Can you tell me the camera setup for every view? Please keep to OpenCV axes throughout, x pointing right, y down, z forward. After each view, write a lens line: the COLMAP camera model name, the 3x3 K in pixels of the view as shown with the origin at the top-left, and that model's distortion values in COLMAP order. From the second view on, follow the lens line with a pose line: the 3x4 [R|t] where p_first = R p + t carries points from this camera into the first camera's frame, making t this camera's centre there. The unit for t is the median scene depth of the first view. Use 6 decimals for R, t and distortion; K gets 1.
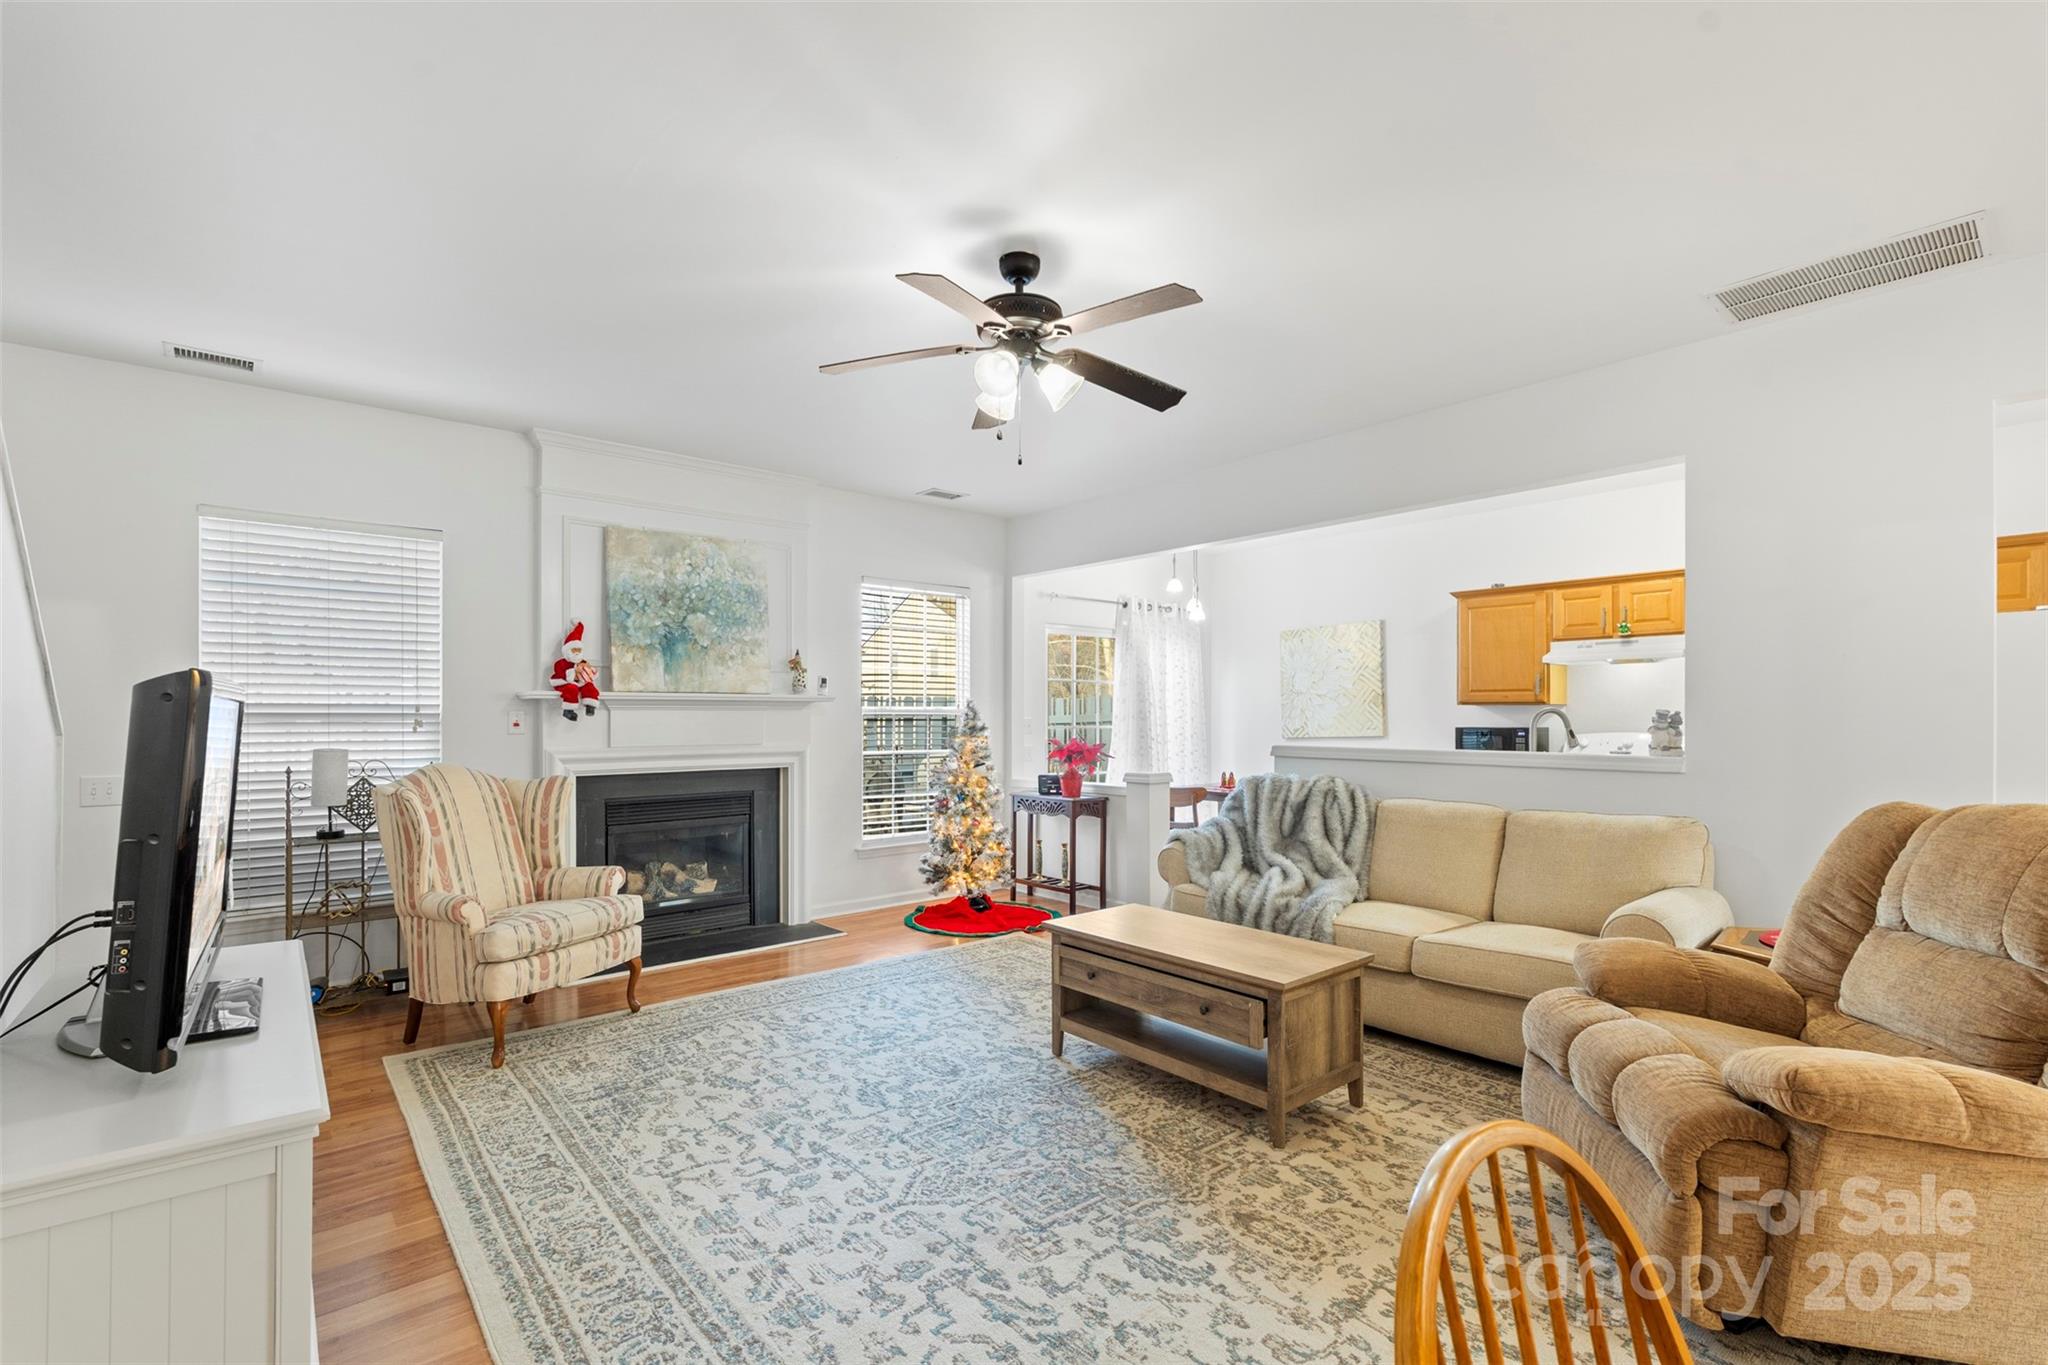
lens RADIAL K [[917.0, 0, 1035.8], [0, 917.0, 696.6], [0, 0, 1]] dist [-0.002736, -0.000250]
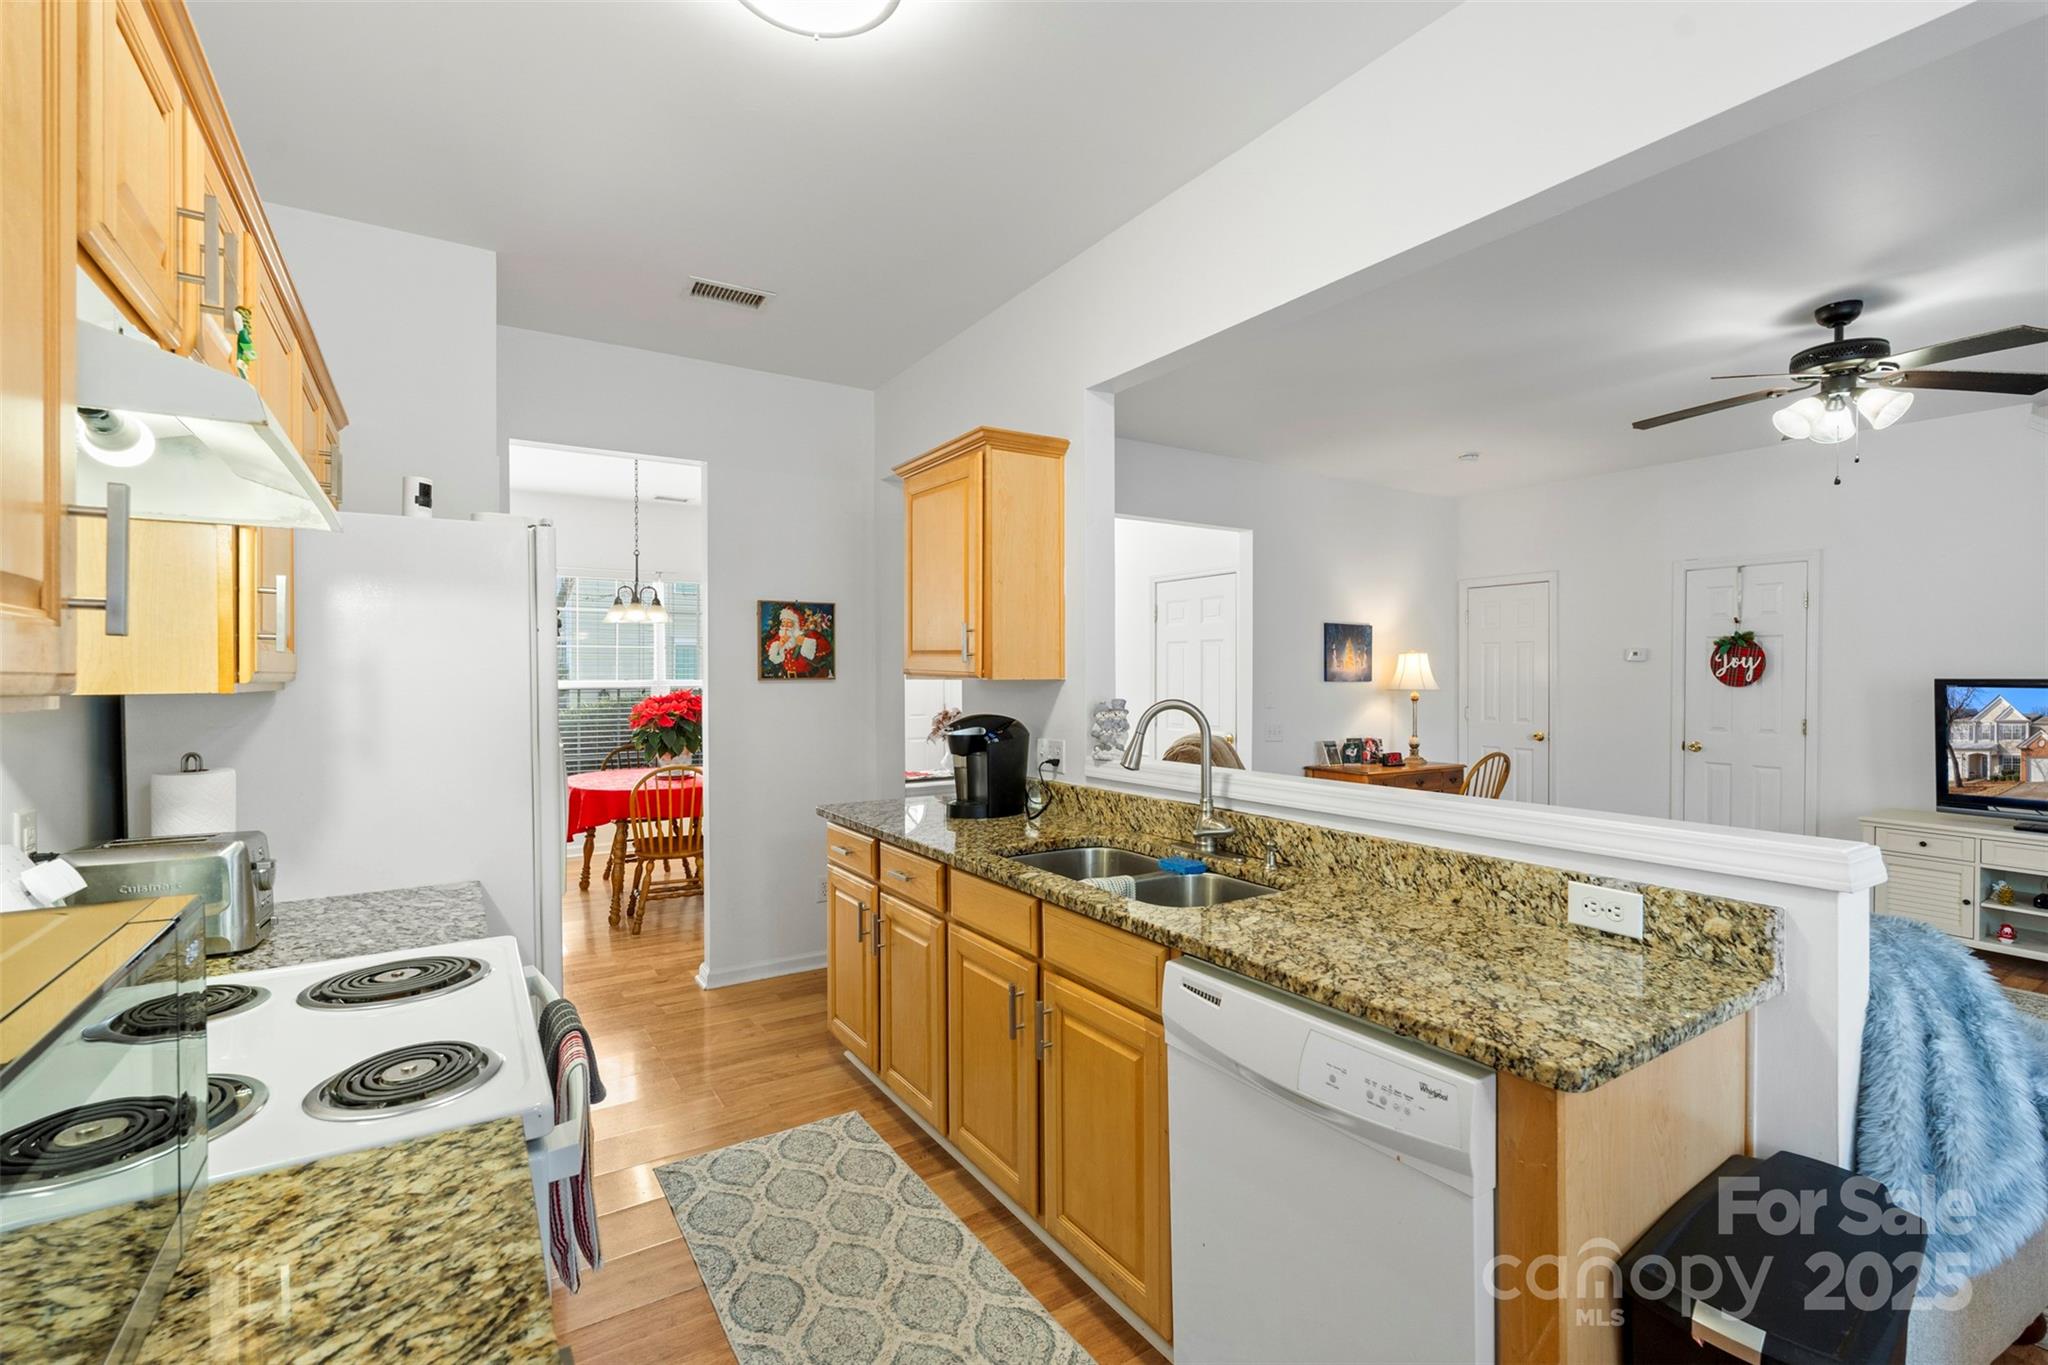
lens RADIAL K [[903.9, 0, 1024.0], [0, 903.9, 682.5], [0, 0, 1]] dist [-0.006647, 0.000477]
pose [[-0.989212, -0.000483, 0.146491, 0.616589], [-0.002129, 0.999936, -0.011079, 0.008206], [-0.146477, -0.011271, -0.989150, 1.692758]]
